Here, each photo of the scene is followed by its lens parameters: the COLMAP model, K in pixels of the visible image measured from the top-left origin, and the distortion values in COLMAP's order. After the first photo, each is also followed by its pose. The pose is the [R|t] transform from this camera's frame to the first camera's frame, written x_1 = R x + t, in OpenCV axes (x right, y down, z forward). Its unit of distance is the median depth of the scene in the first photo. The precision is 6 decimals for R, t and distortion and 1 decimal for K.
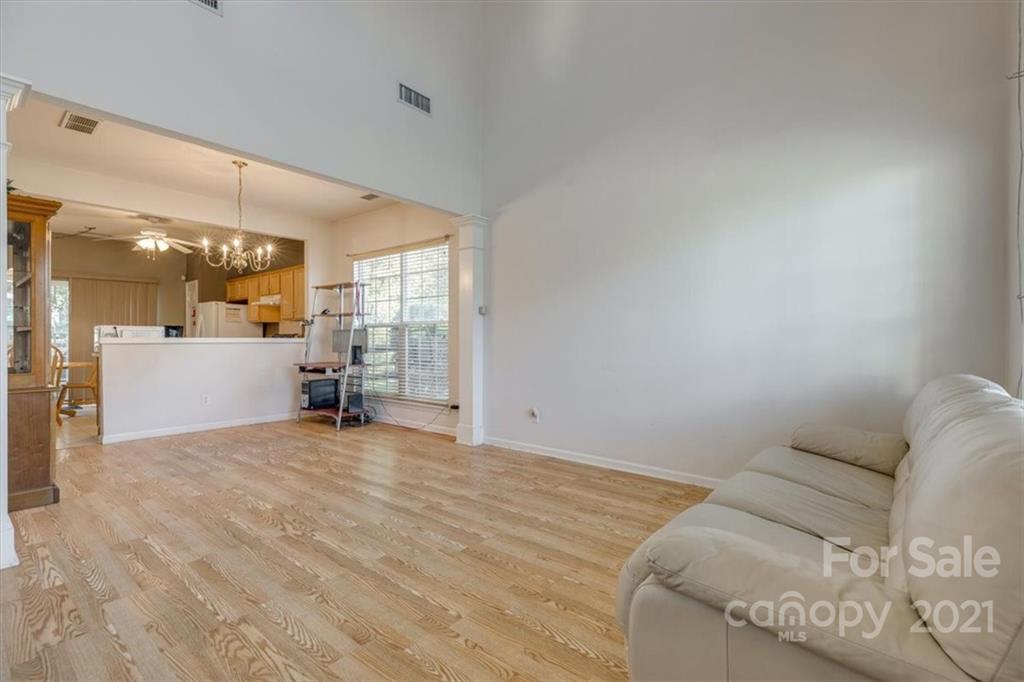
lens RADIAL K [[460.7, 0, 520.1], [0, 460.7, 336.9], [0, 0, 1]] dist [0.003546, 0.000614]
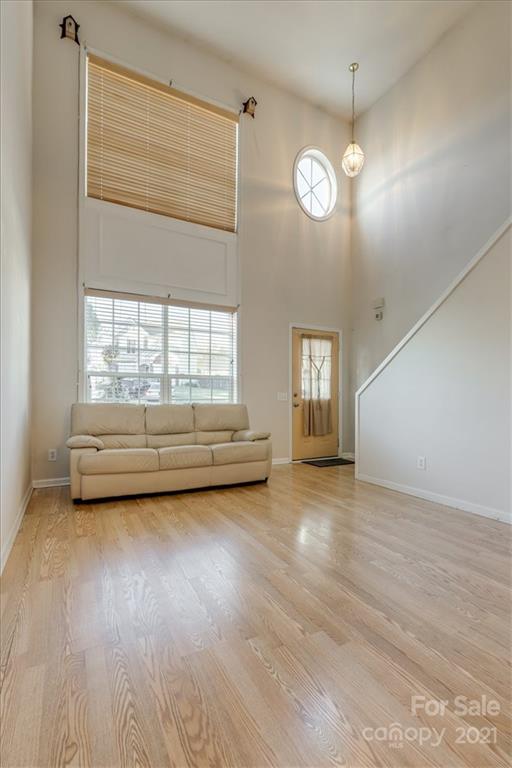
lens RADIAL K [[349.6, 0, 252.3], [0, 349.6, 395.5], [0, 0, 1]] dist [0.003567, -0.000180]
pose [[-0.917643, -0.004993, 0.397374, -0.208655], [-0.006964, 0.999970, -0.003518, 0.017176], [-0.397345, -0.005996, -0.917650, 0.912427]]
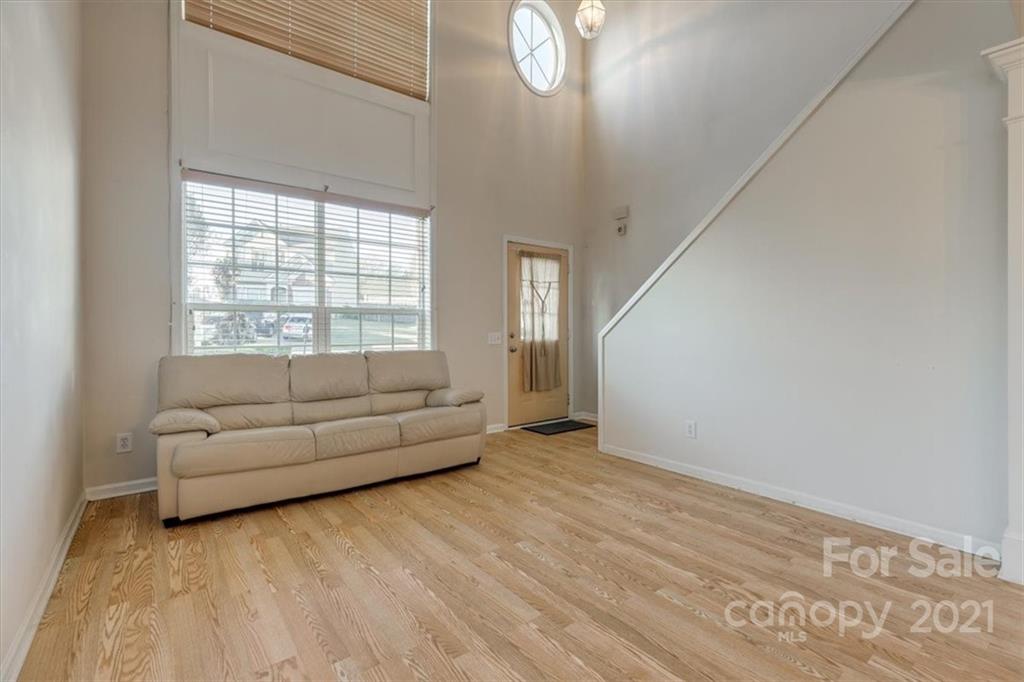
lens RADIAL K [[460.8, 0, 521.9], [0, 460.8, 328.9], [0, 0, 1]] dist [0.003635, 0.000193]
pose [[-0.975575, 0.001508, 0.219660, -0.152197], [0.000365, 0.999986, -0.005241, 0.002584], [-0.219665, -0.005033, -0.975562, 0.864700]]
